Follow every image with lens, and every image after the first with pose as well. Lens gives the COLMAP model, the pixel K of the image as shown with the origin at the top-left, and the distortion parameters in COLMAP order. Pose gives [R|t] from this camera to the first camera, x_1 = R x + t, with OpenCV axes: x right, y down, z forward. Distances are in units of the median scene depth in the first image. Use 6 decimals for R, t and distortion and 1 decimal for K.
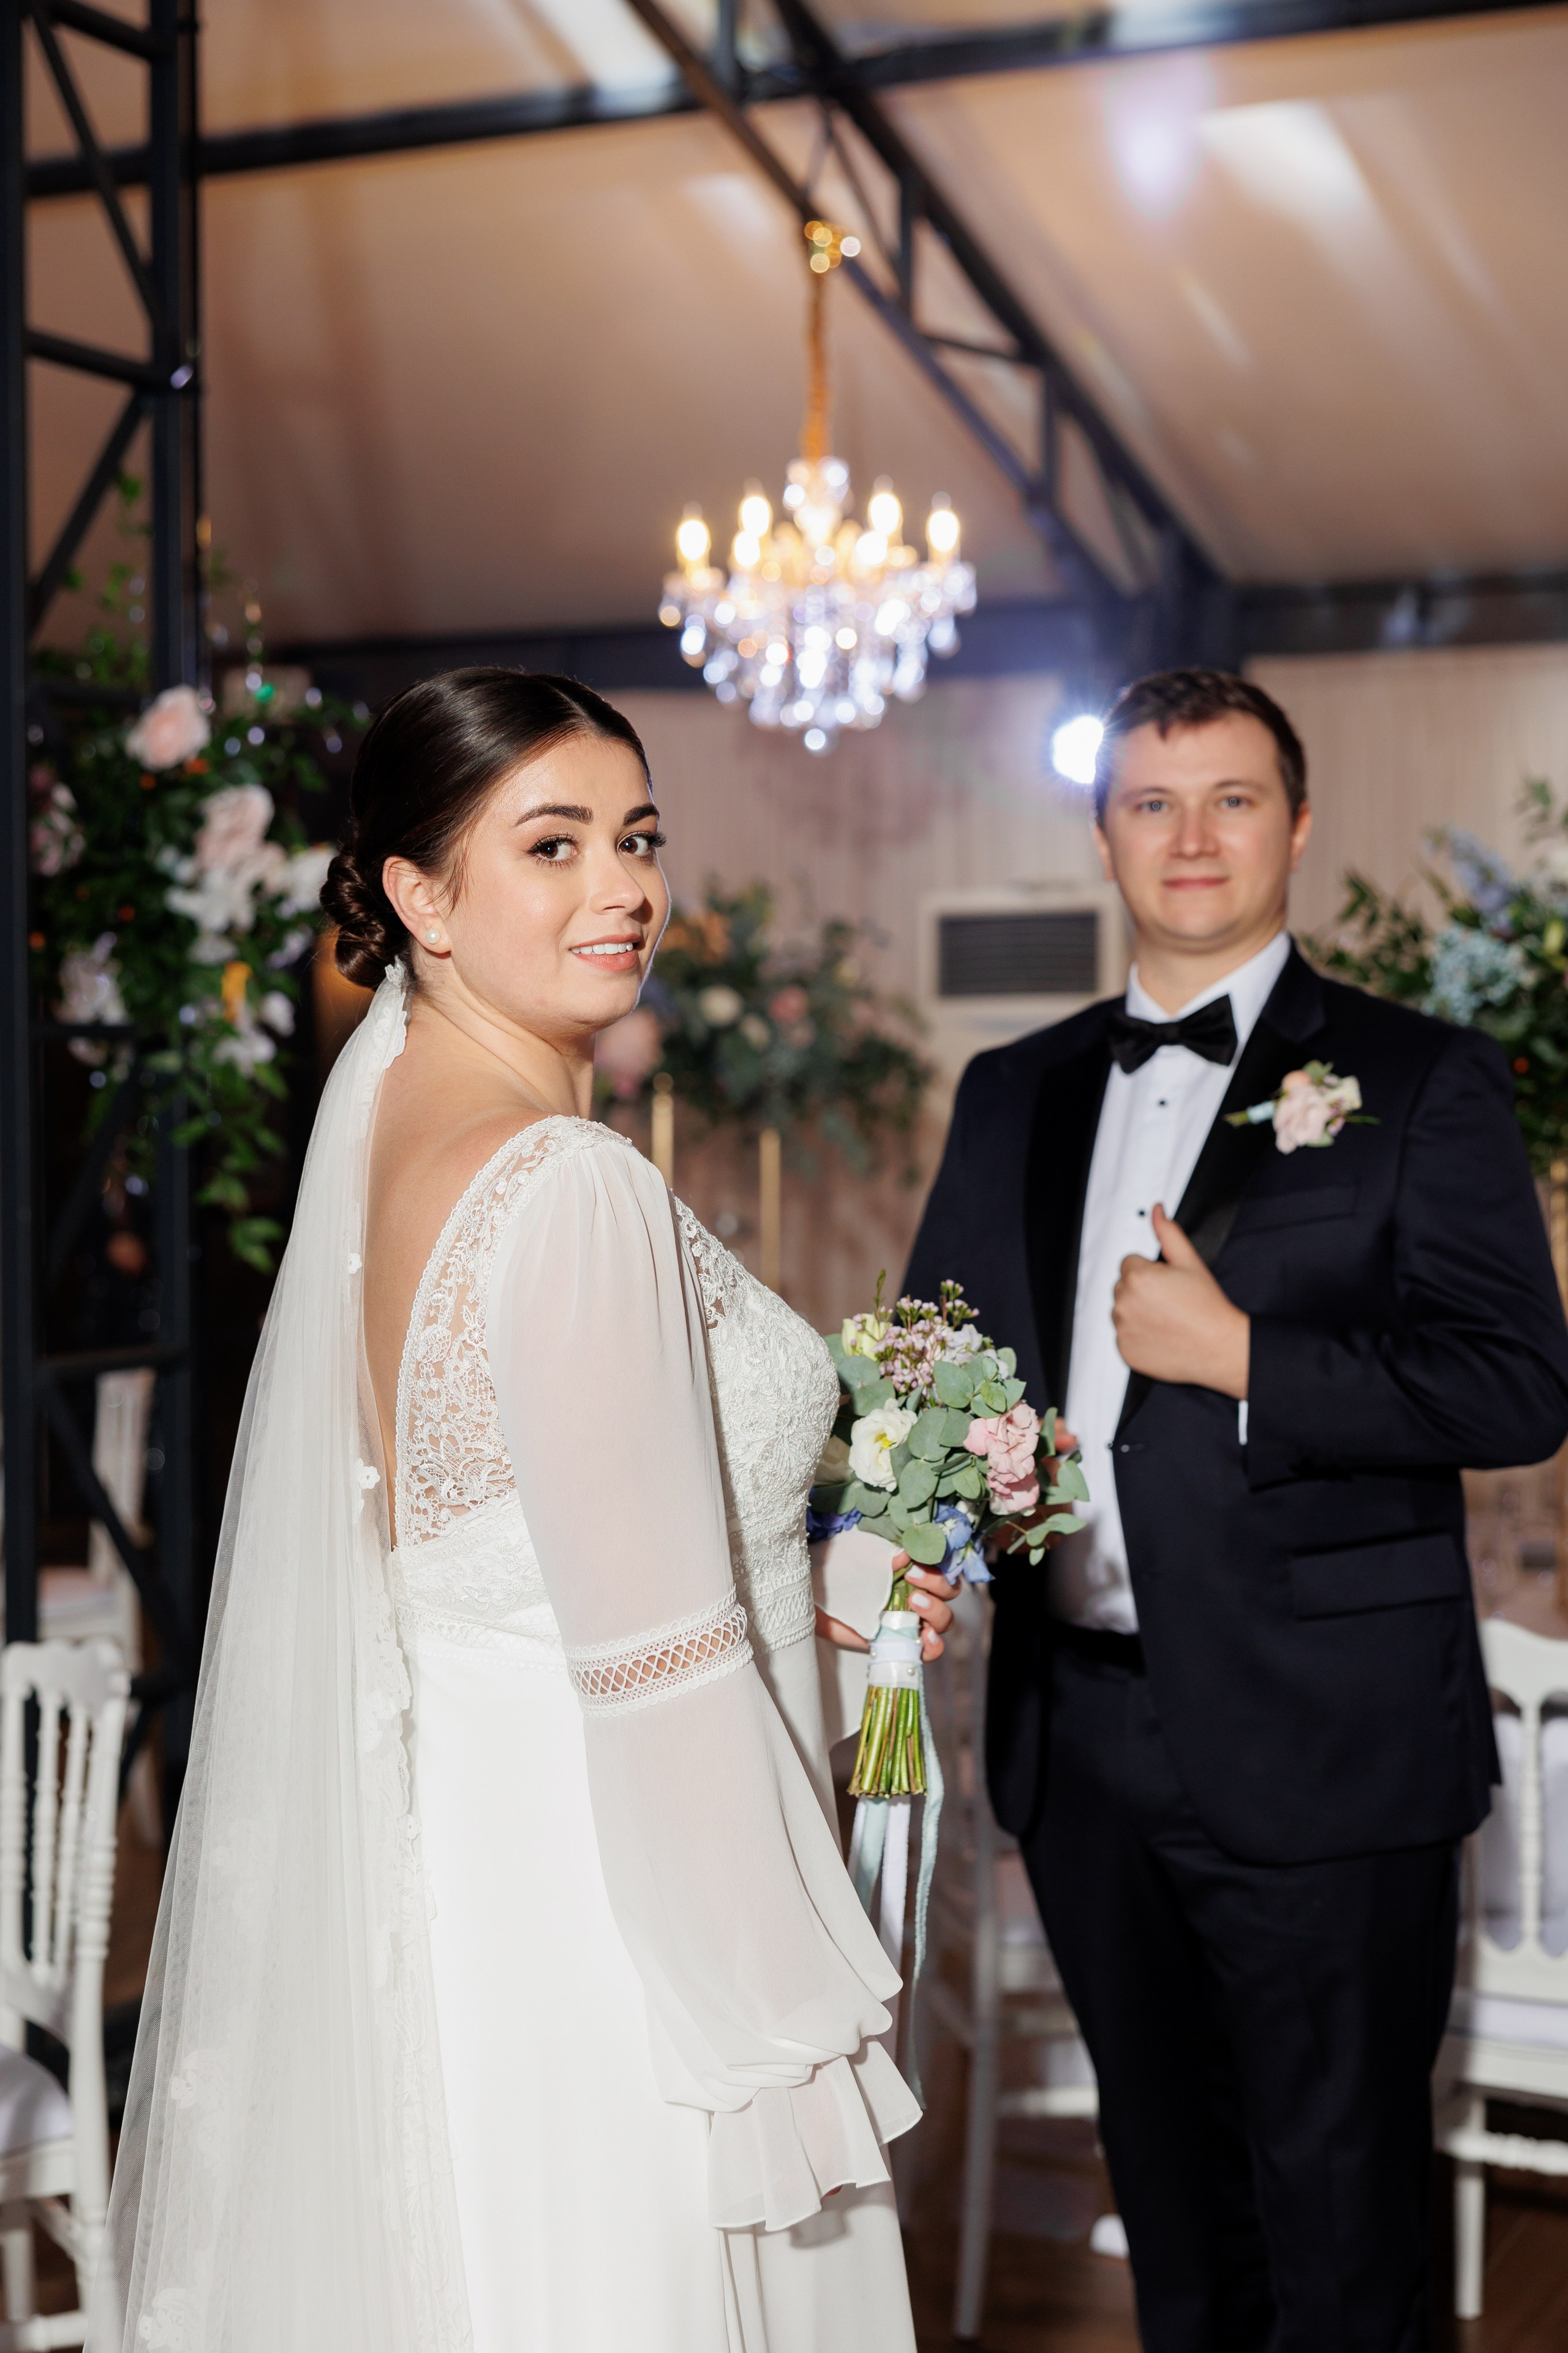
lens RADIAL K [[3490.8, 0, 784.0], [0, 3490.8, 1176.5], [0, 0, 1]] dist [0.265063, 0.014860]
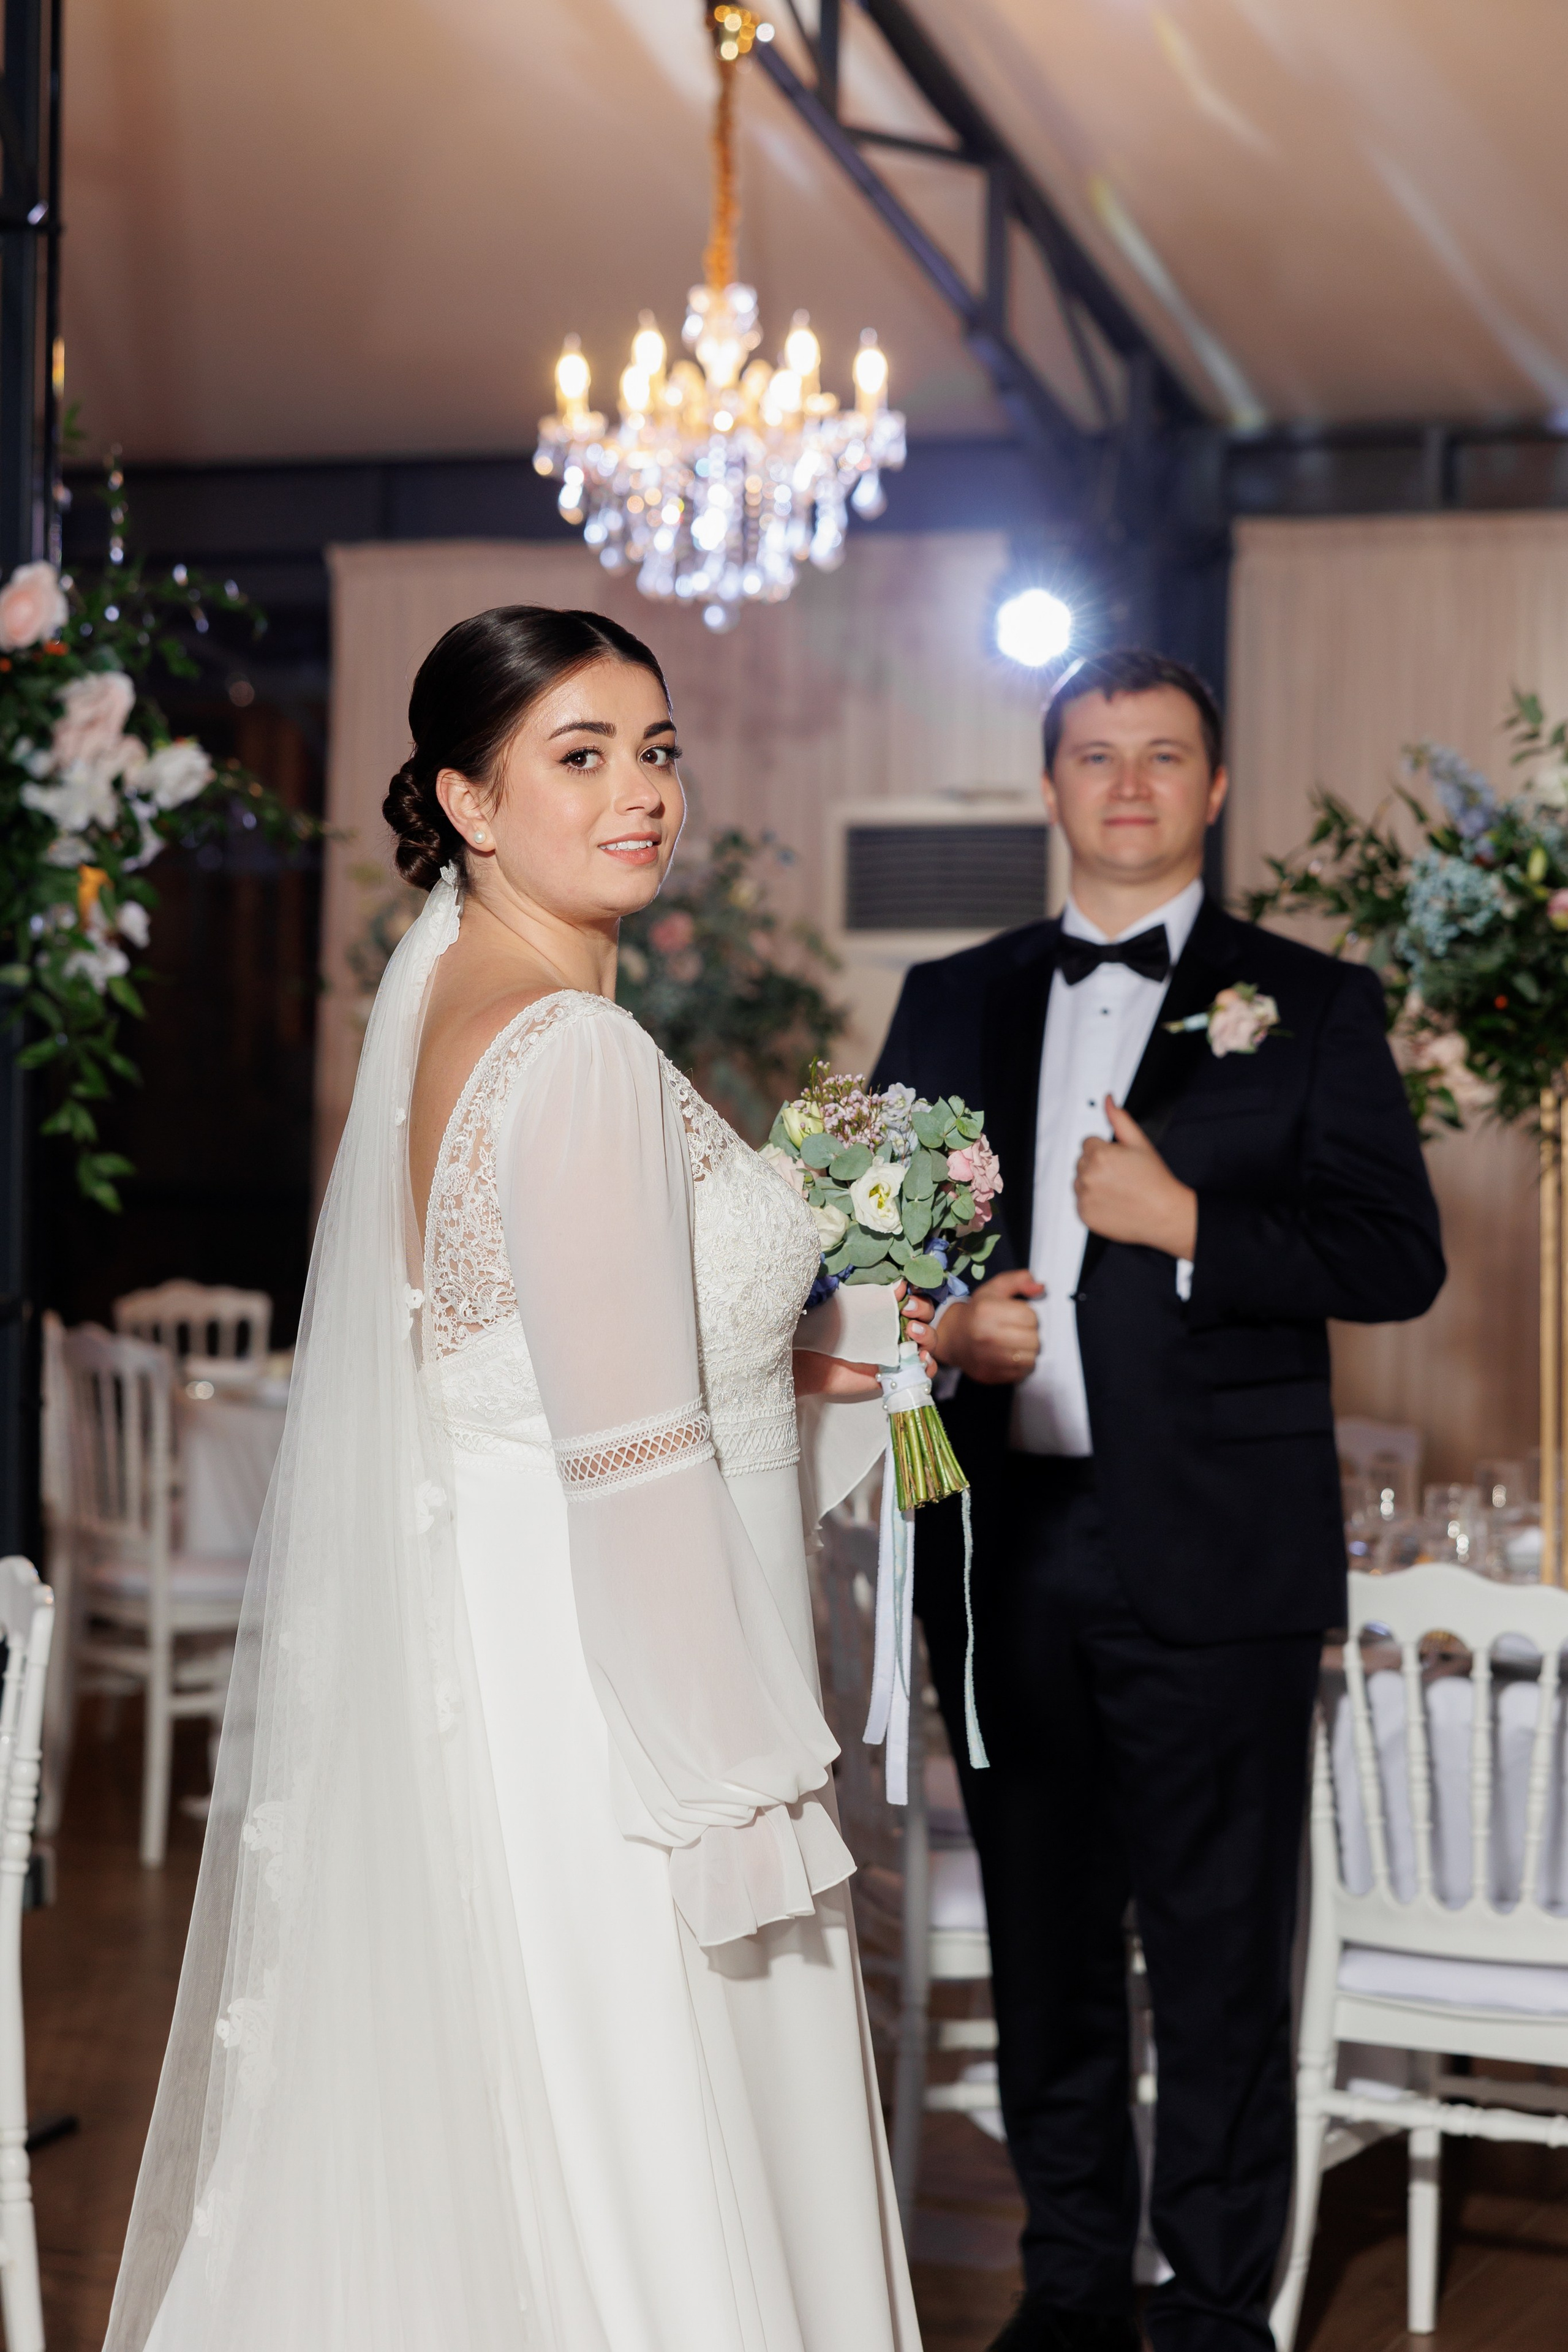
lens RADIAL K [[4707.9, 0, 784.0], [0, 4707.9, 1176.0], [0, 0, 1]] dist [-0.233495, 7.607610]
pose [[0.999317, 0.015225, 0.033681, -0.017409], [-0.015216, 0.999884, -0.000534, 0.016217], [-0.033685, 0.000021, 0.999432, -0.207265]]
